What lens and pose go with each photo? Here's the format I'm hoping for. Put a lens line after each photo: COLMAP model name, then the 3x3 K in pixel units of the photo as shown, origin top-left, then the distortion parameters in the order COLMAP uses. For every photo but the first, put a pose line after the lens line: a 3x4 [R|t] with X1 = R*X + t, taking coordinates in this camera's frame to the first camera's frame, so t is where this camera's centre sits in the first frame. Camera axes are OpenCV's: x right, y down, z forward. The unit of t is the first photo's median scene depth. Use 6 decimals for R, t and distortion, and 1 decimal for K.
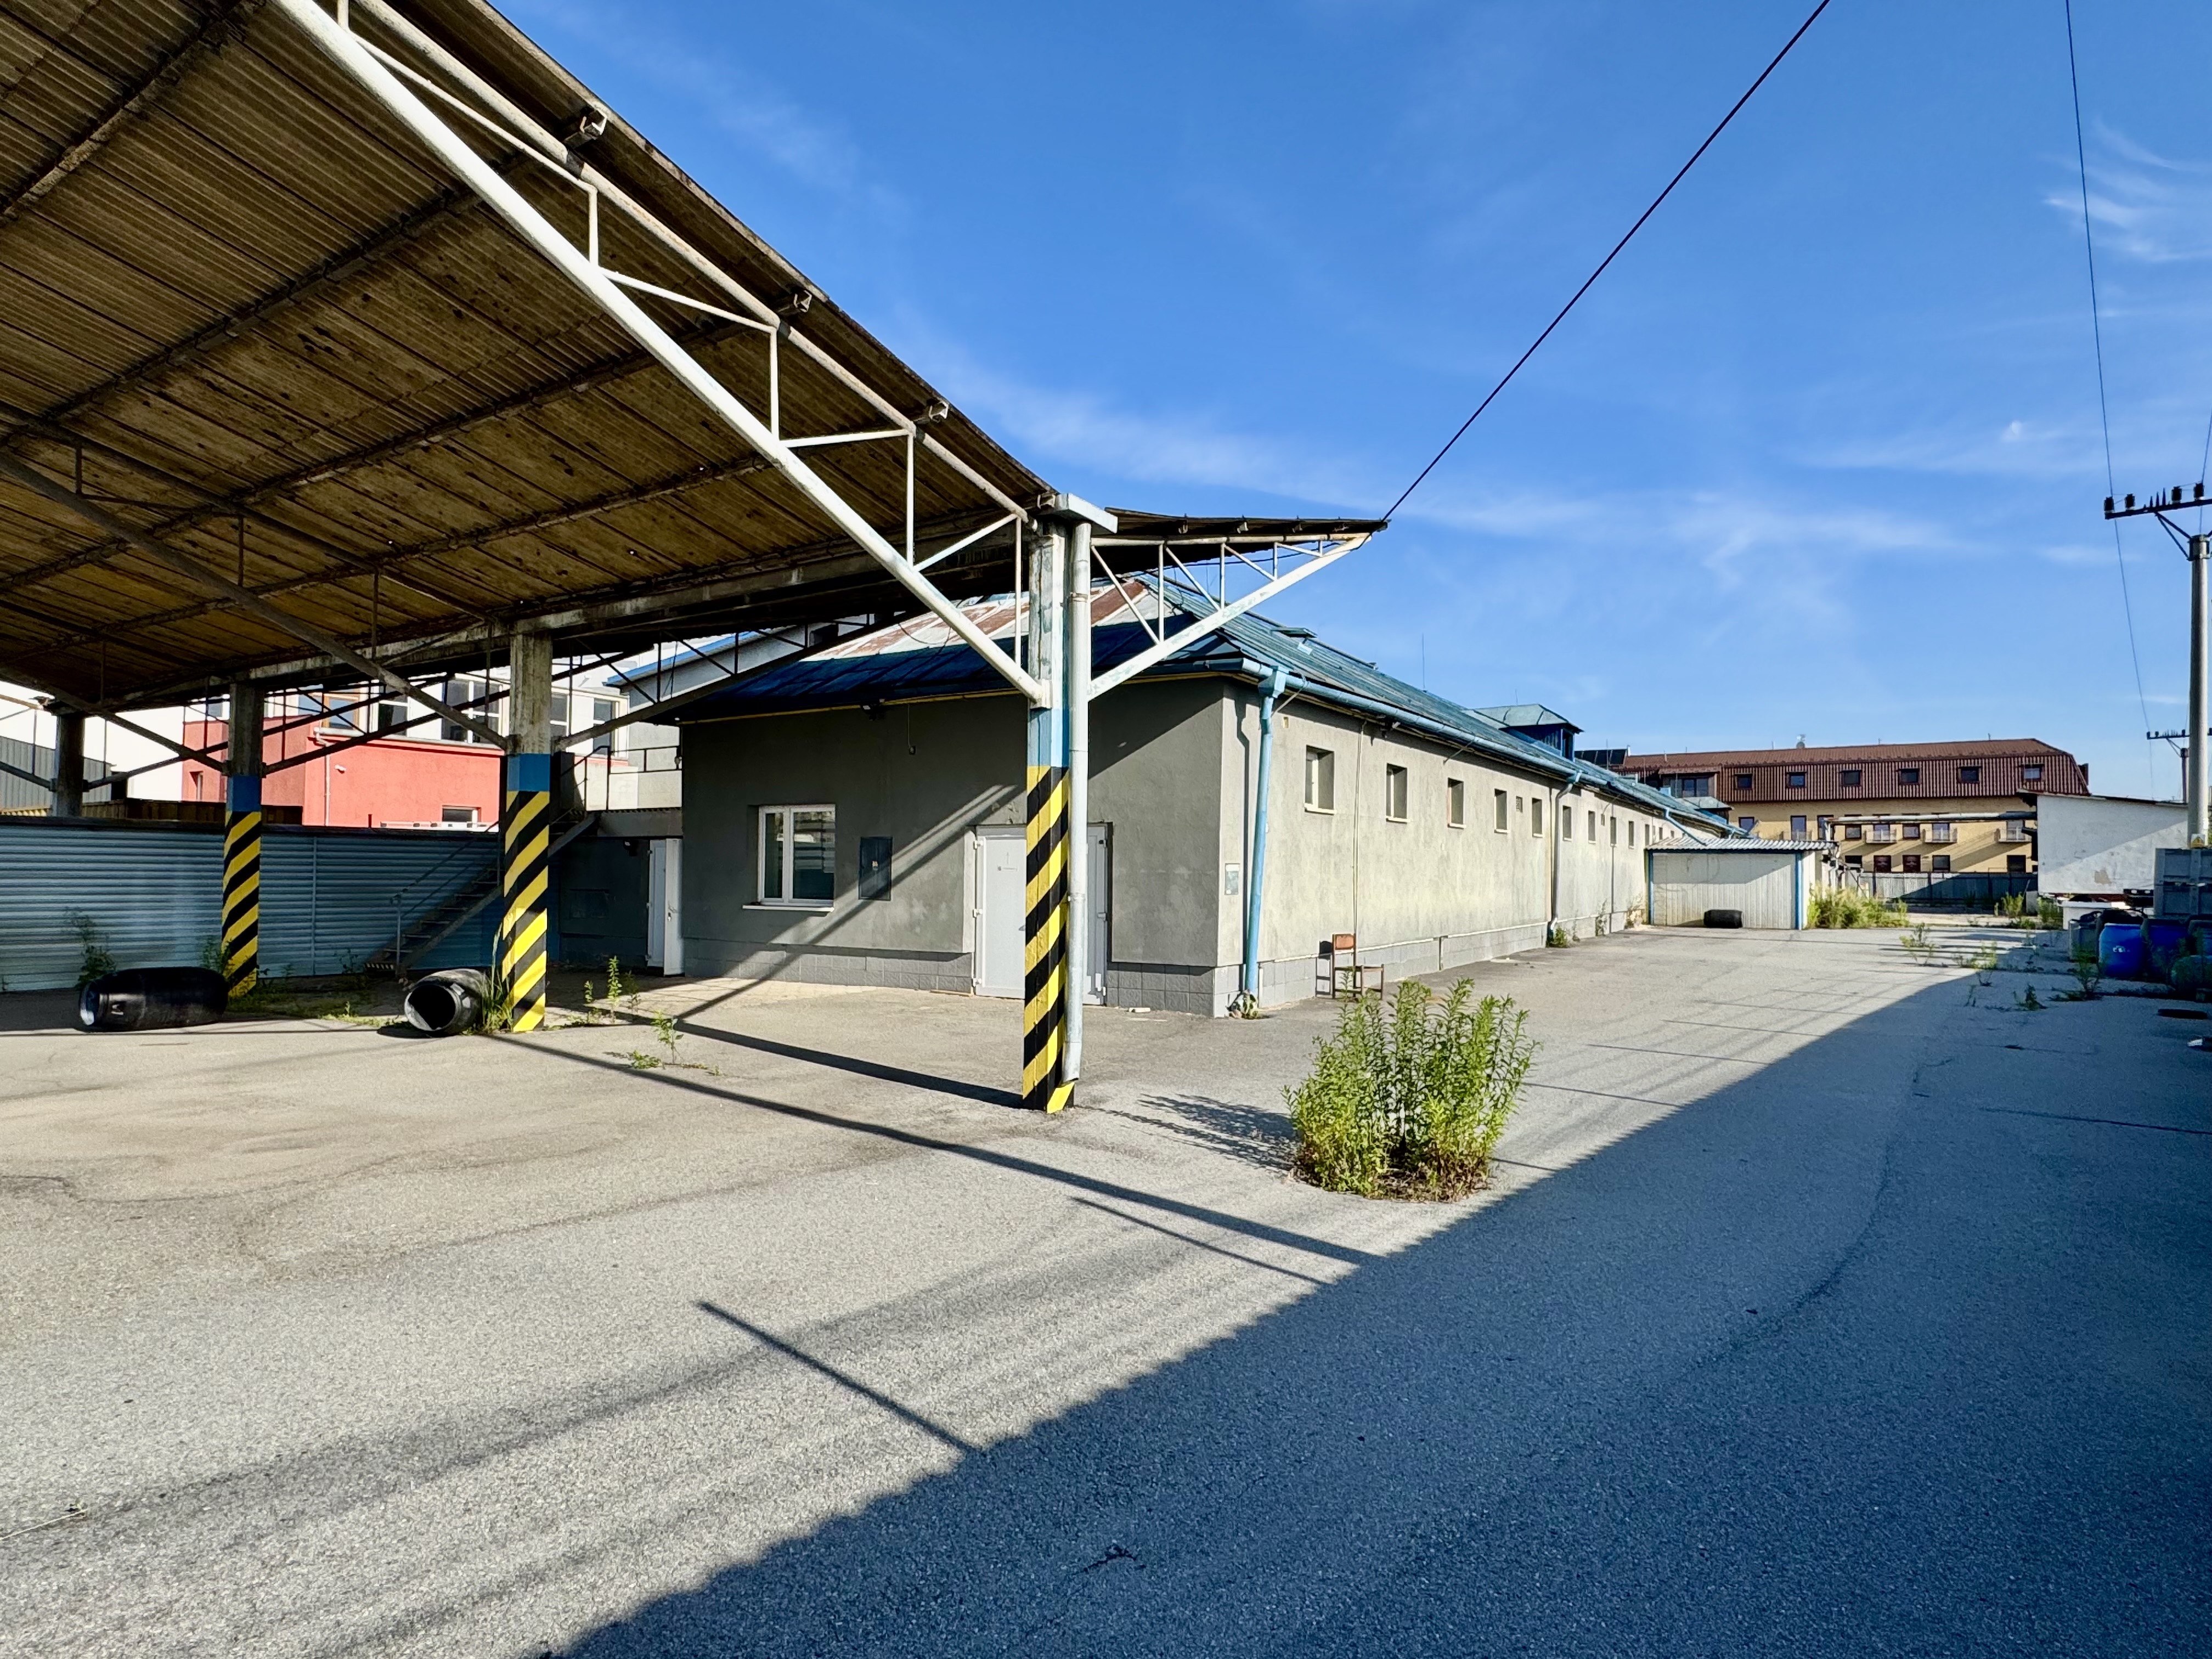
lens RADIAL K [[1197.1, 0, 1106.0], [0, 1197.1, 829.5], [0, 0, 1]] dist [-0.000146, 0.001825]
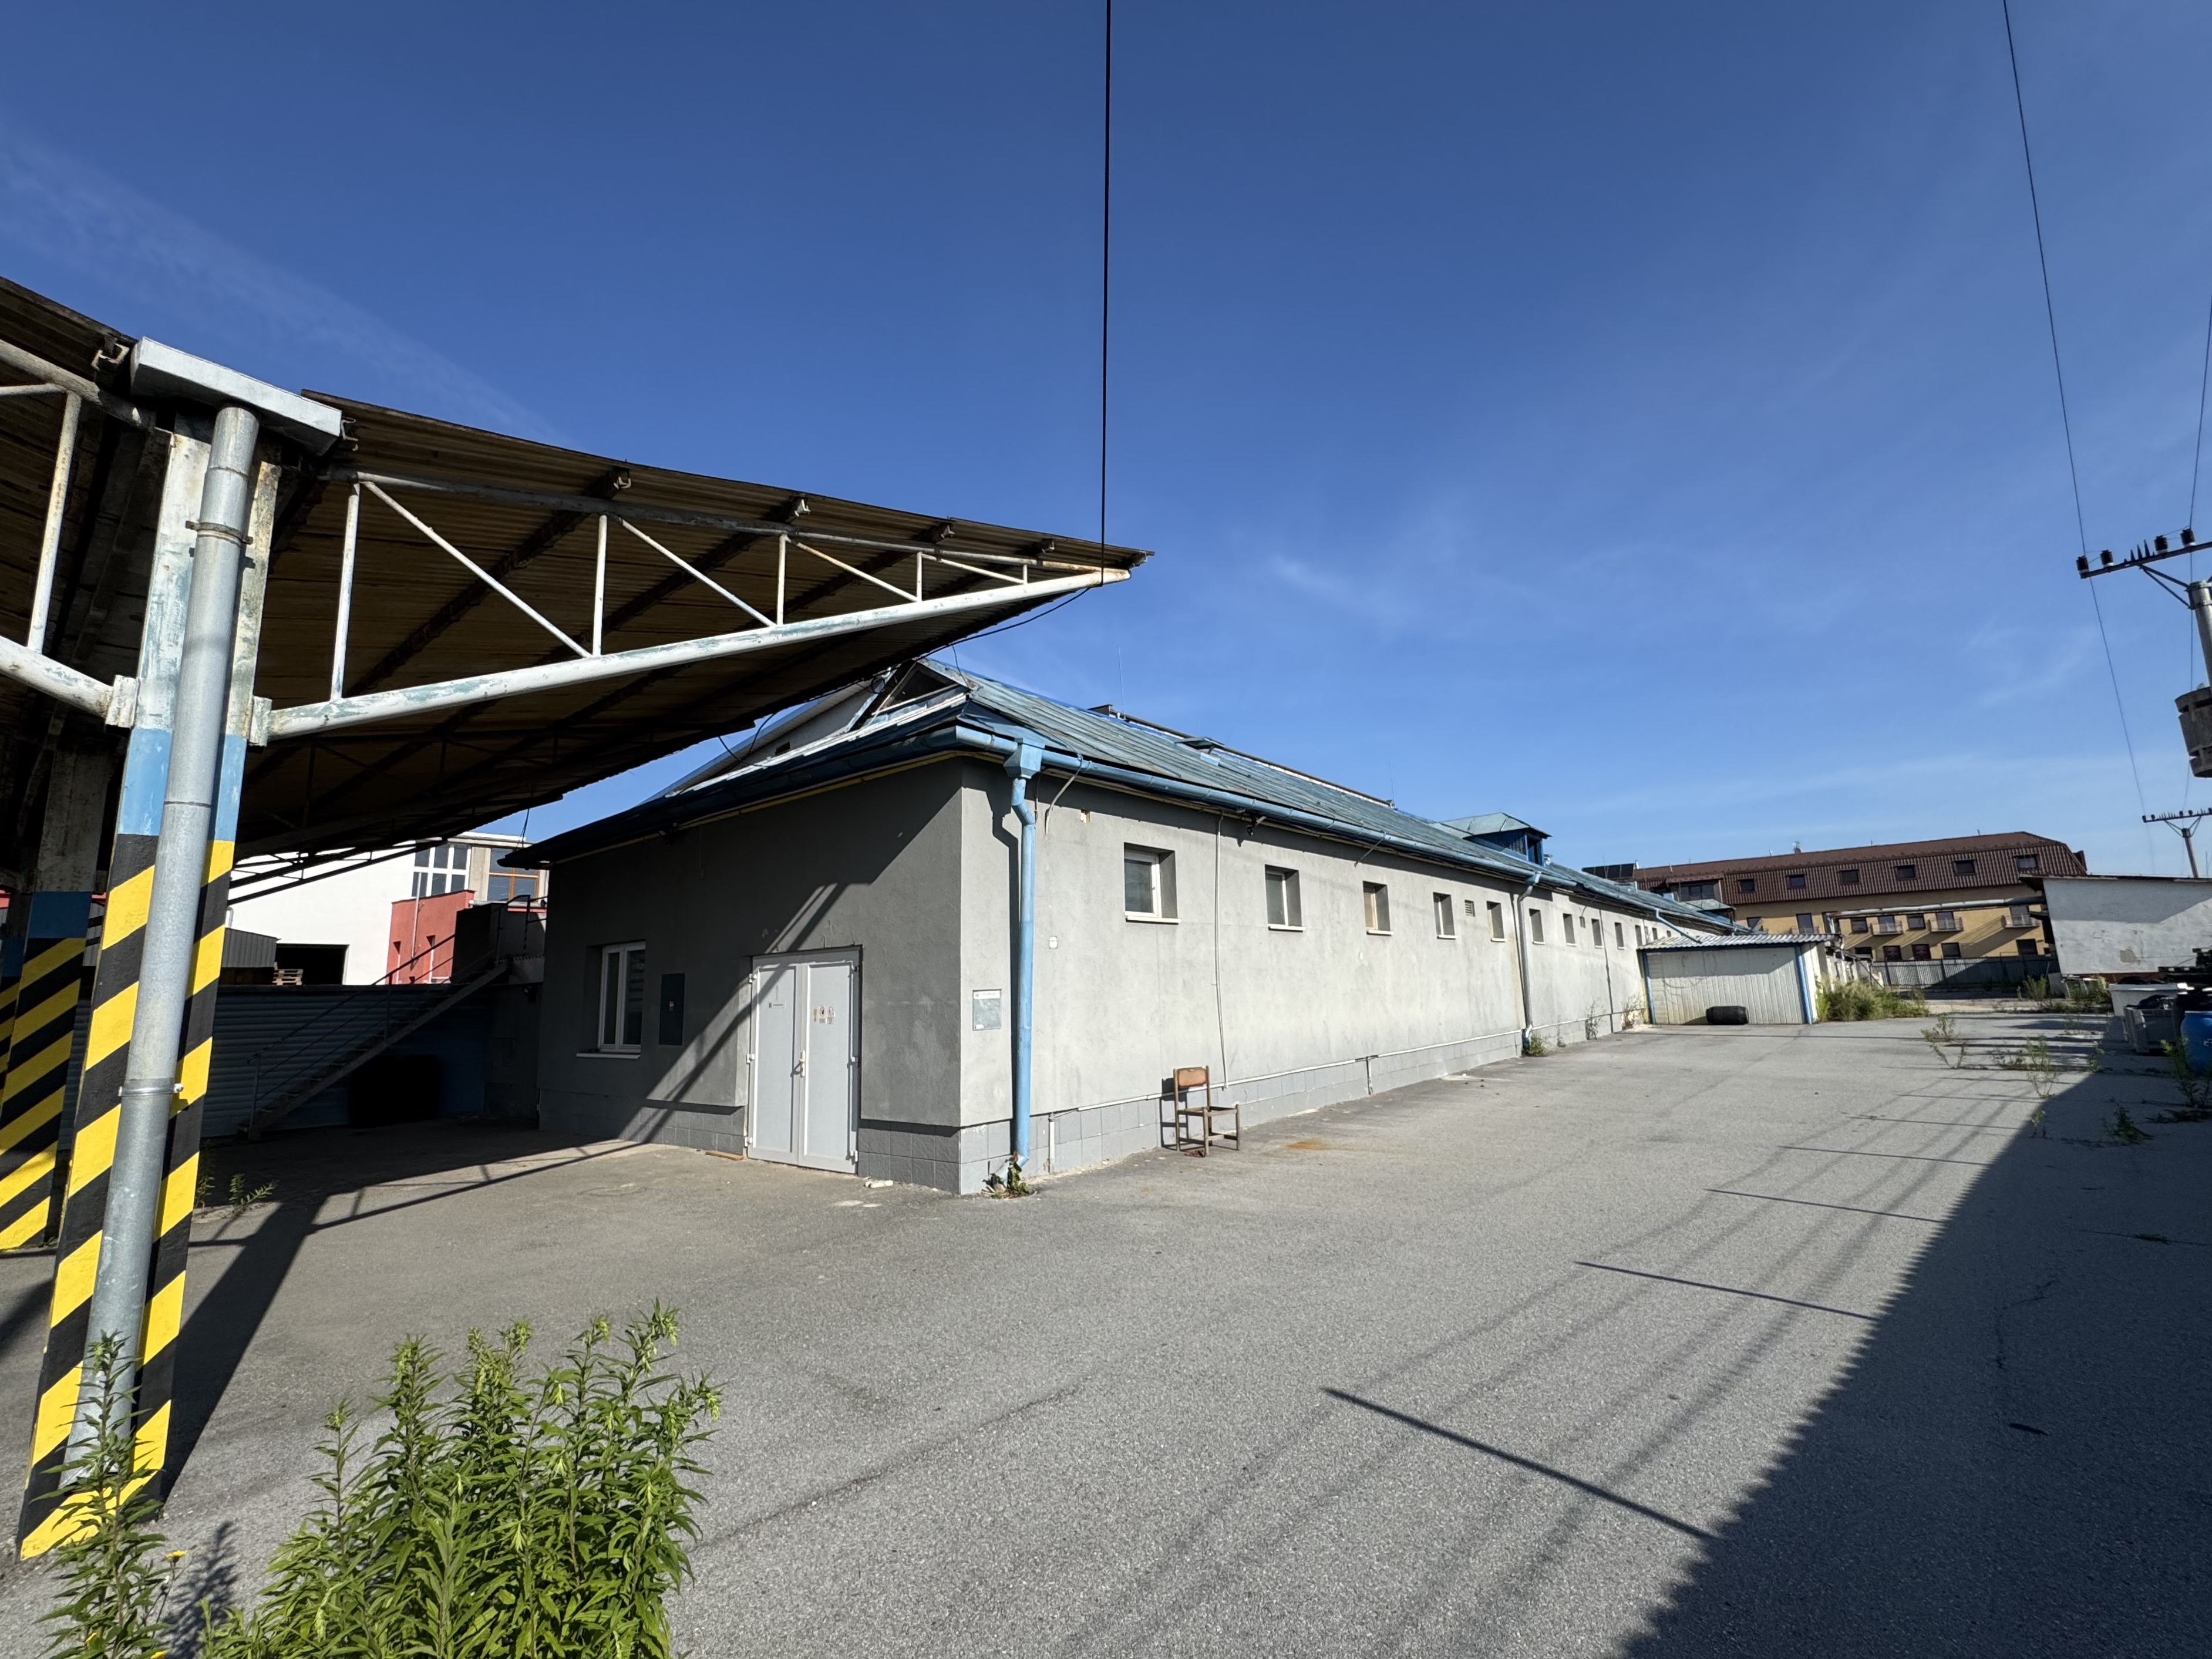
lens RADIAL K [[934.4, 0, 1106.0], [0, 934.4, 829.5], [0, 0, 1]] dist [-0.001626, -0.000368]
pose [[0.991580, -0.061670, -0.113866, 0.144938], [0.045634, 0.989321, -0.138423, 0.007152], [0.121186, 0.132061, 0.983806, 0.216305]]
